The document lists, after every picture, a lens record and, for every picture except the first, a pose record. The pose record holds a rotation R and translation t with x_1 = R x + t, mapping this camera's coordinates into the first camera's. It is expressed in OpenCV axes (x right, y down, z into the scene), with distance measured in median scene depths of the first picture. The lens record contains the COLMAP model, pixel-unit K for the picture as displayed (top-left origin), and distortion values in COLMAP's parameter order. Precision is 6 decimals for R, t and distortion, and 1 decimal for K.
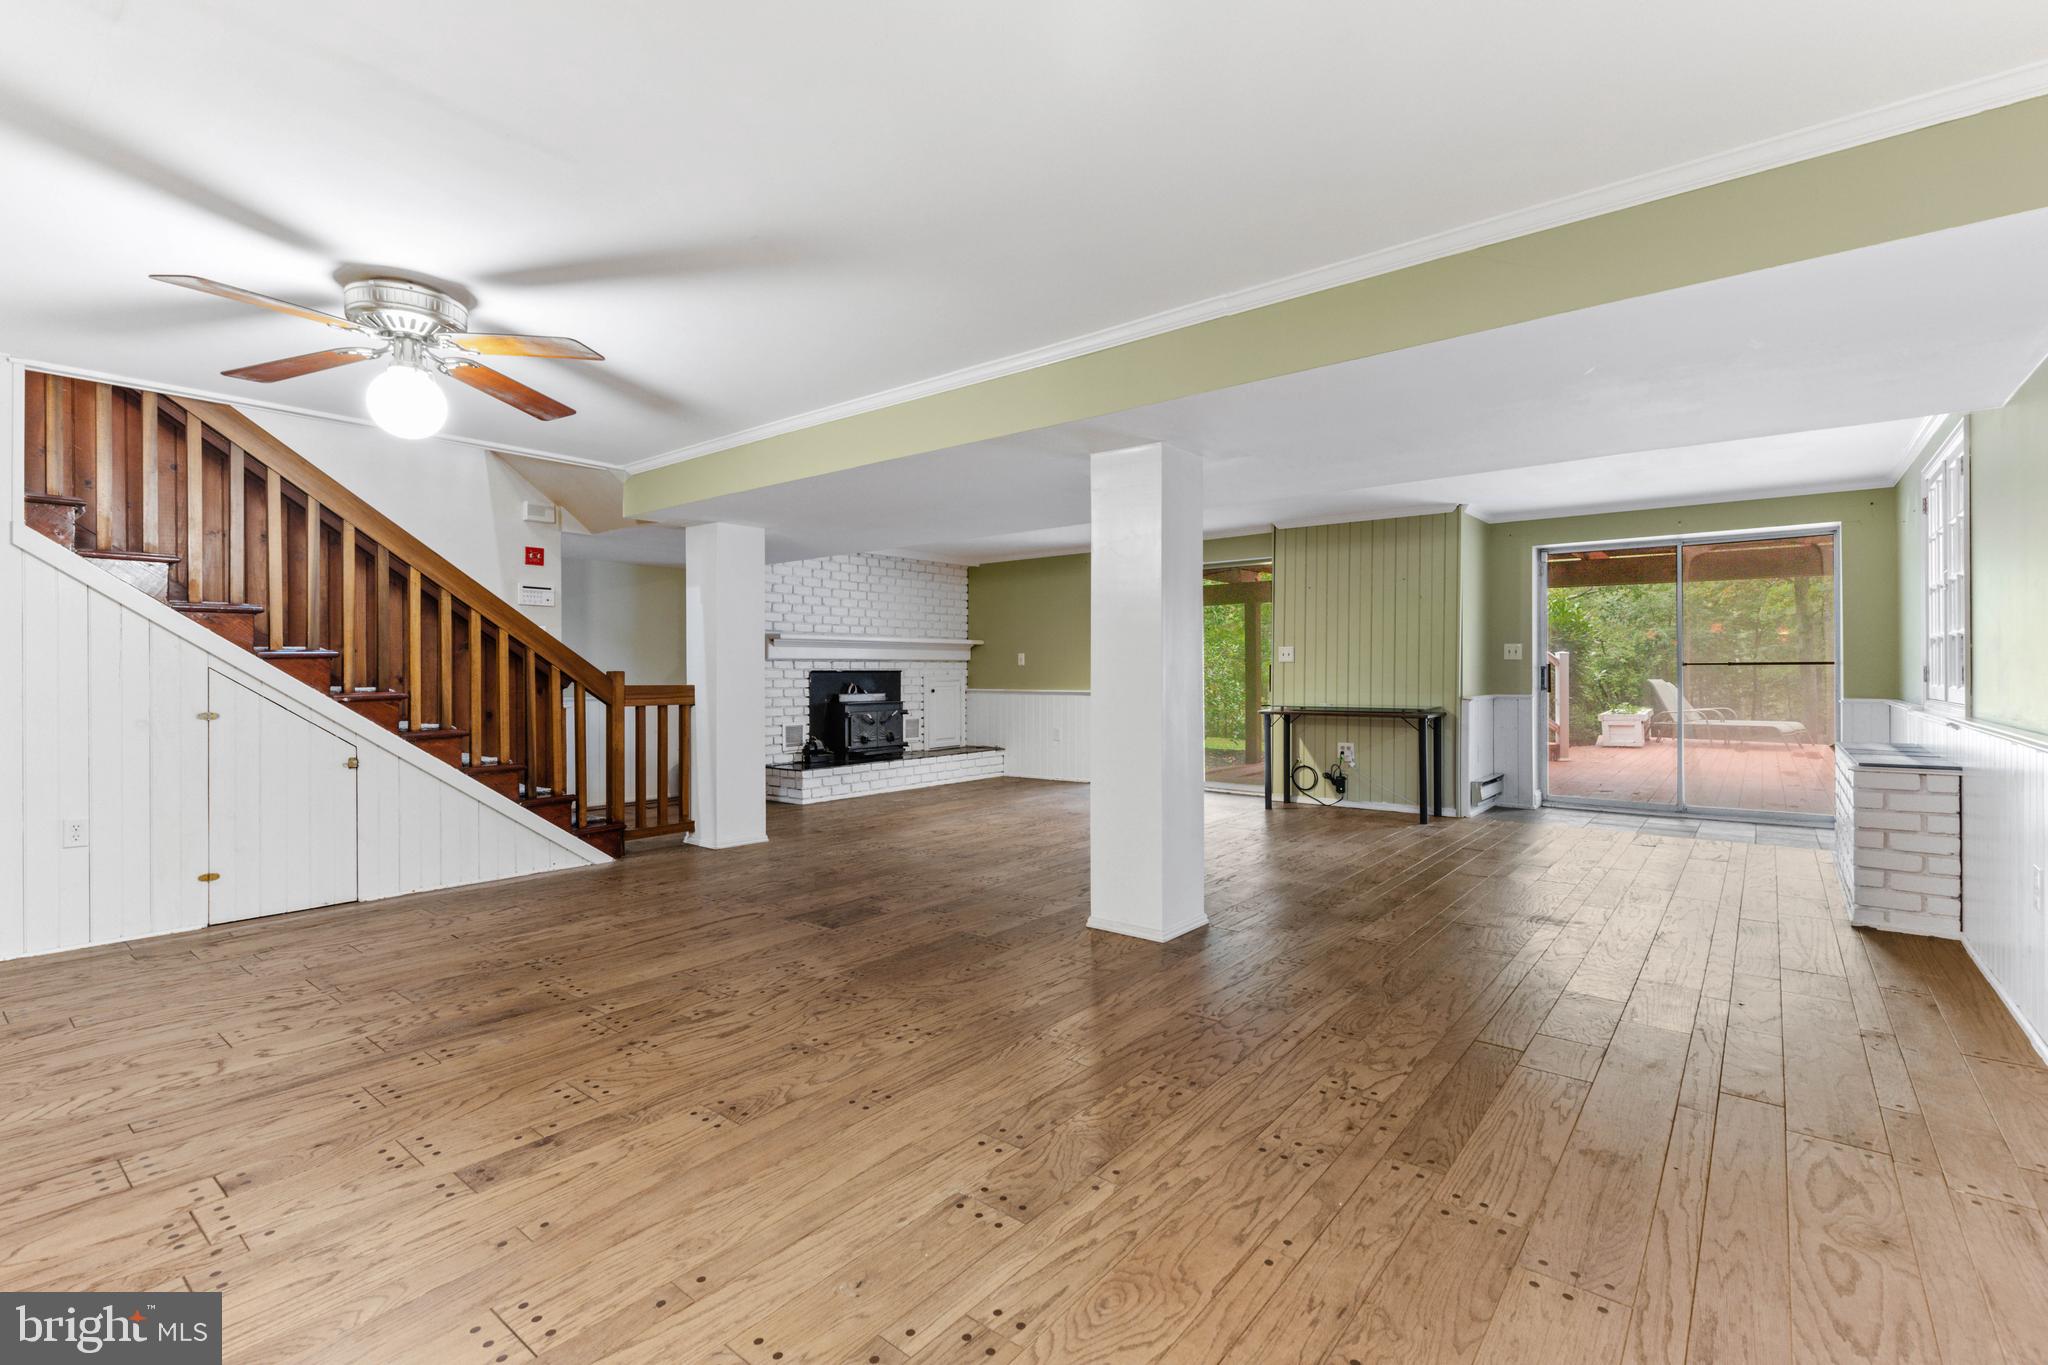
lens RADIAL K [[922.1, 0, 1024.2], [0, 922.1, 674.5], [0, 0, 1]] dist [0.003000, 0.000576]
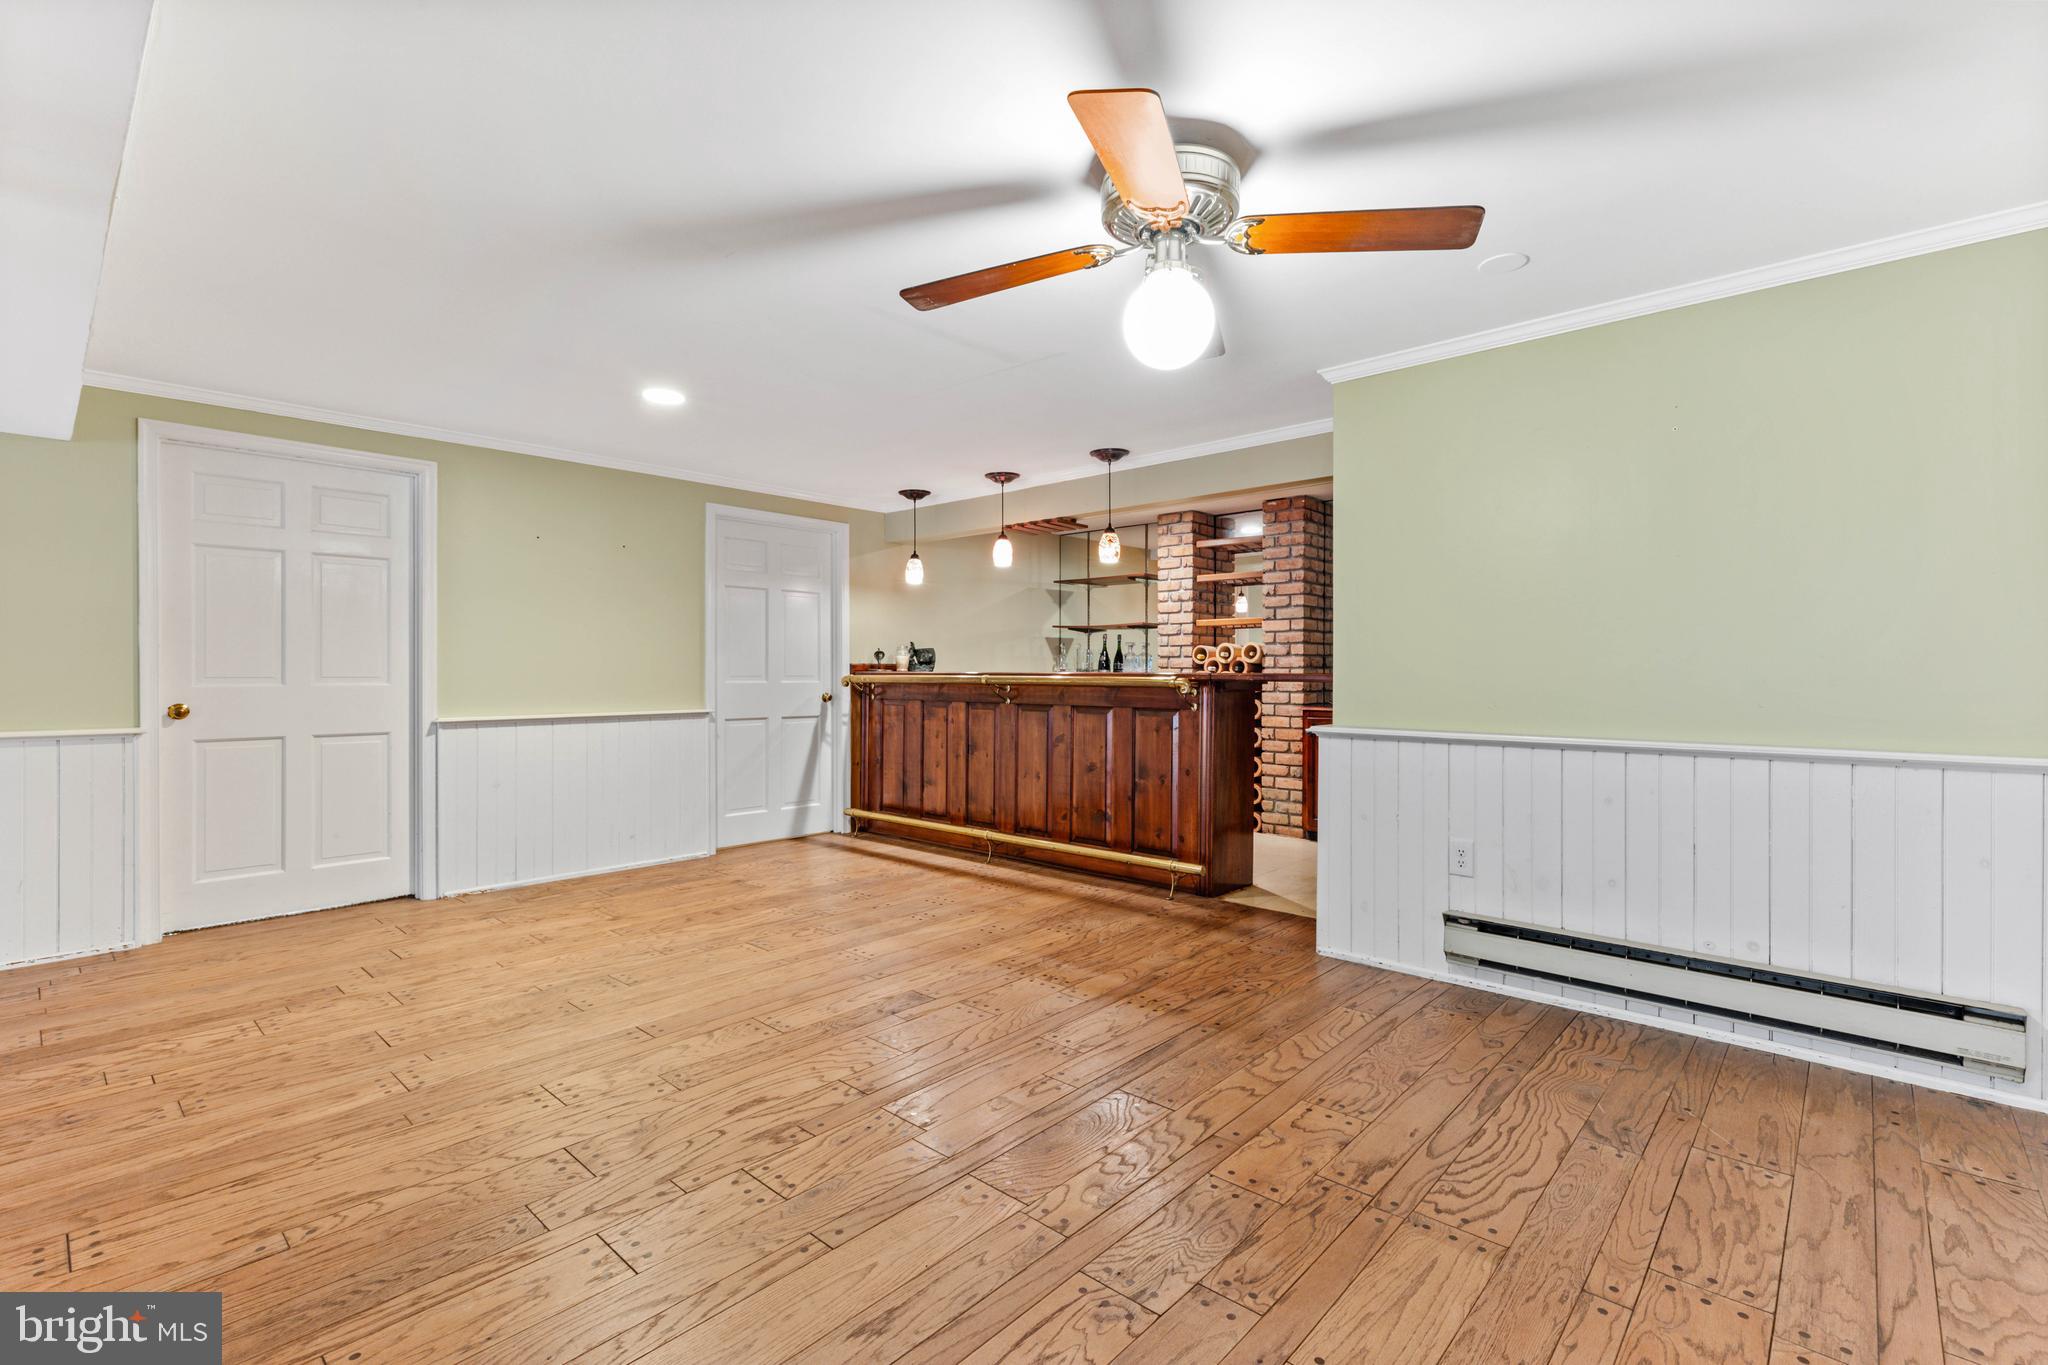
lens RADIAL K [[922.1, 0, 1023.6], [0, 922.1, 677.6], [0, 0, 1]] dist [0.003000, 0.000576]
pose [[-0.998060, 0.002916, 0.062193, -0.648917], [0.003482, 0.999953, 0.008995, -0.012773], [-0.062164, 0.009194, -0.998024, 1.908288]]
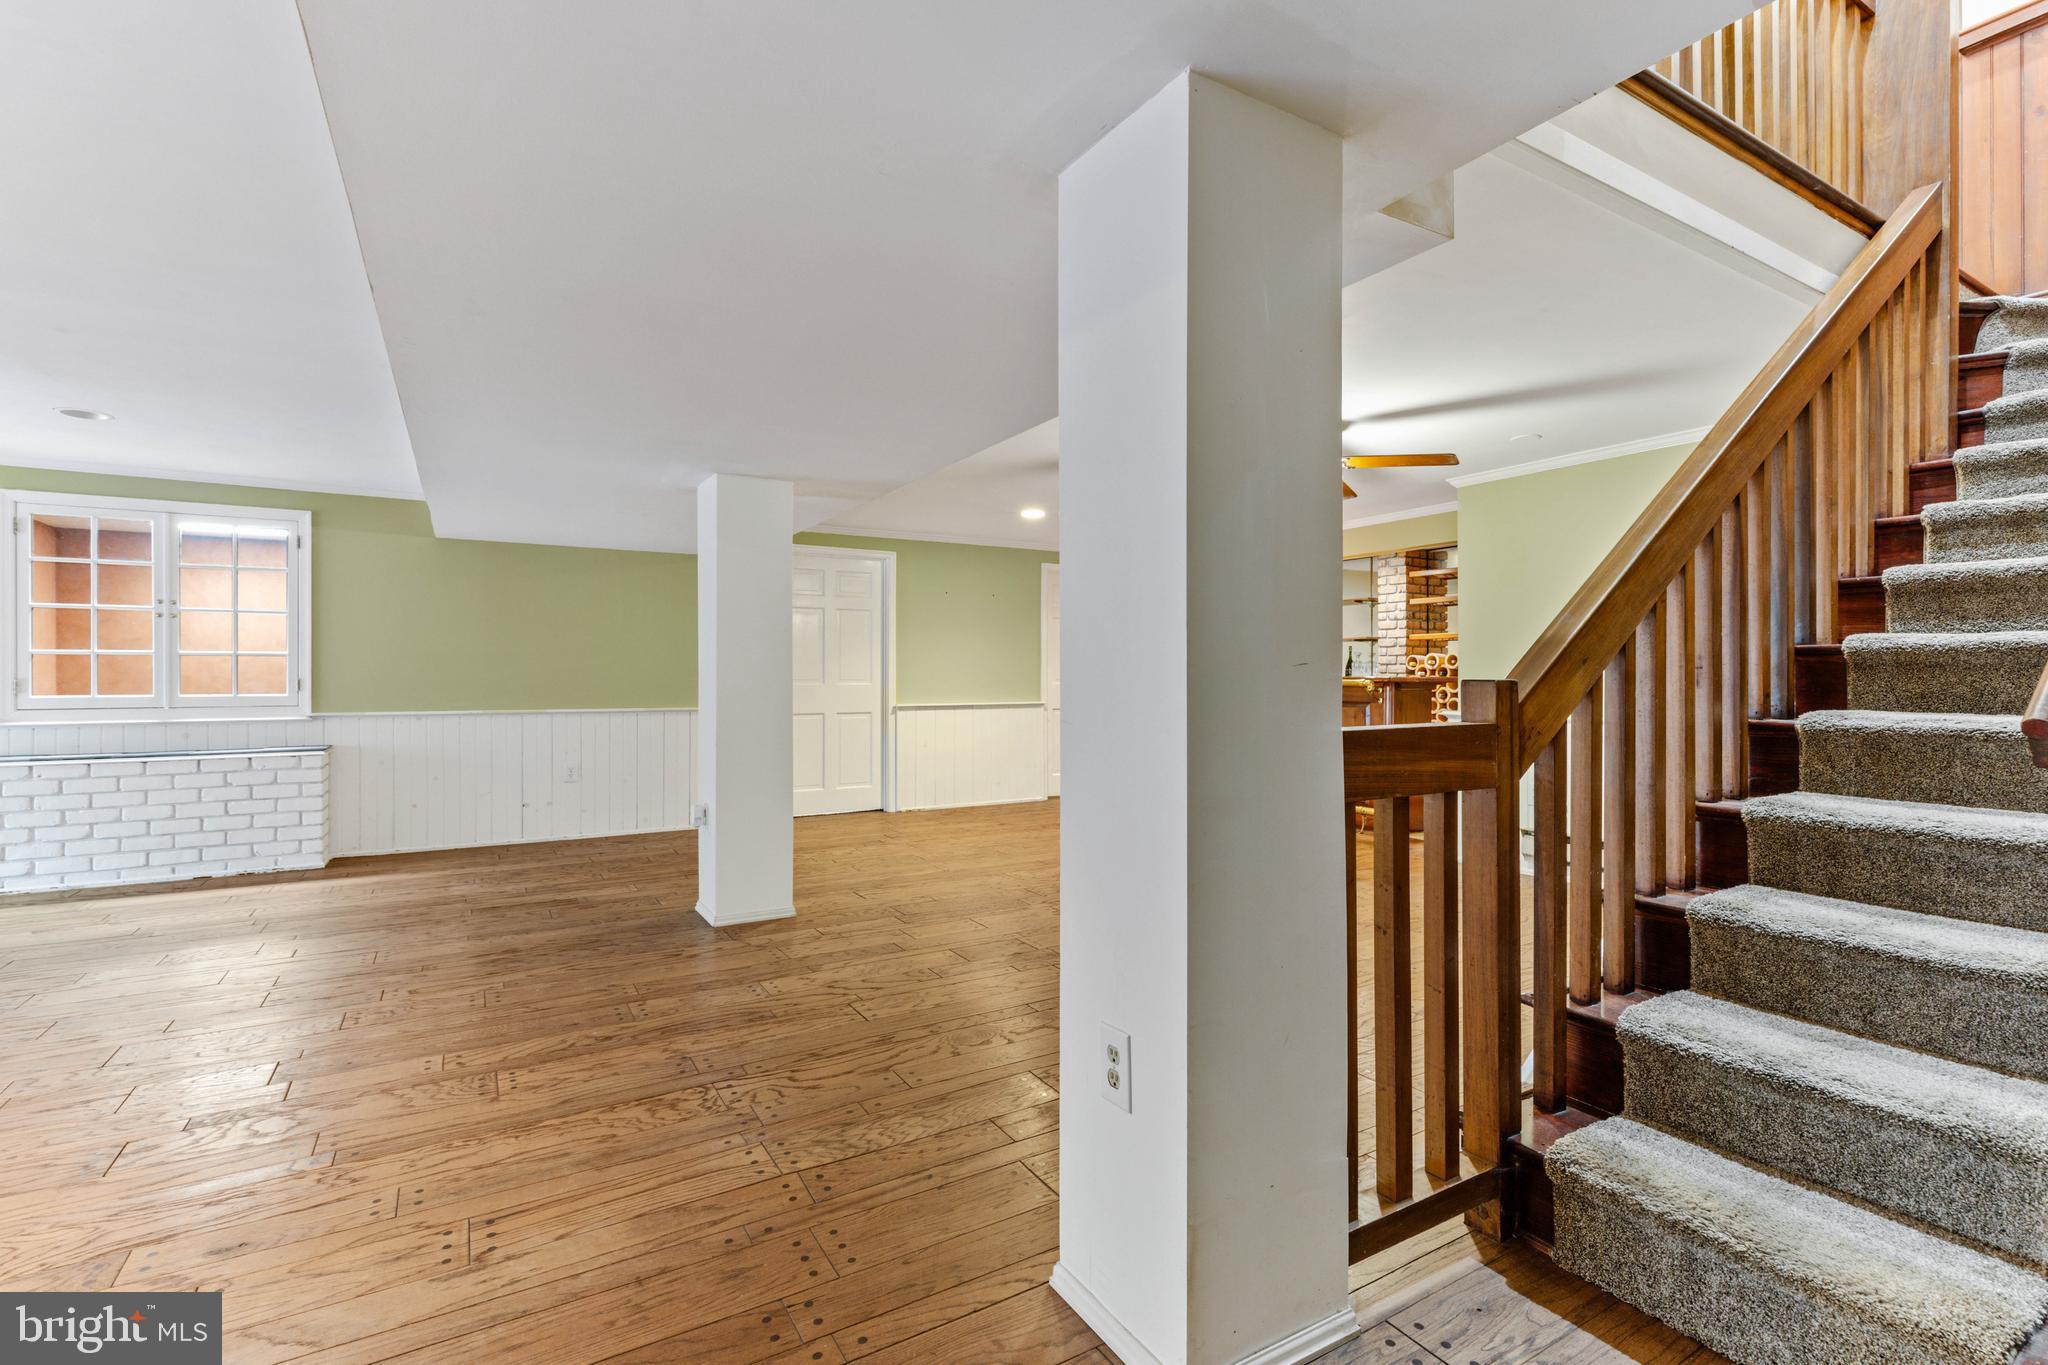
lens RADIAL K [[922.1, 0, 1023.3], [0, 922.1, 679.6], [0, 0, 1]] dist [0.003000, 0.000576]
pose [[-0.937726, 0.004005, 0.347352, -0.821012], [0.005688, 0.999977, 0.003826, -0.011651], [-0.347329, 0.005564, -0.937727, 2.798359]]
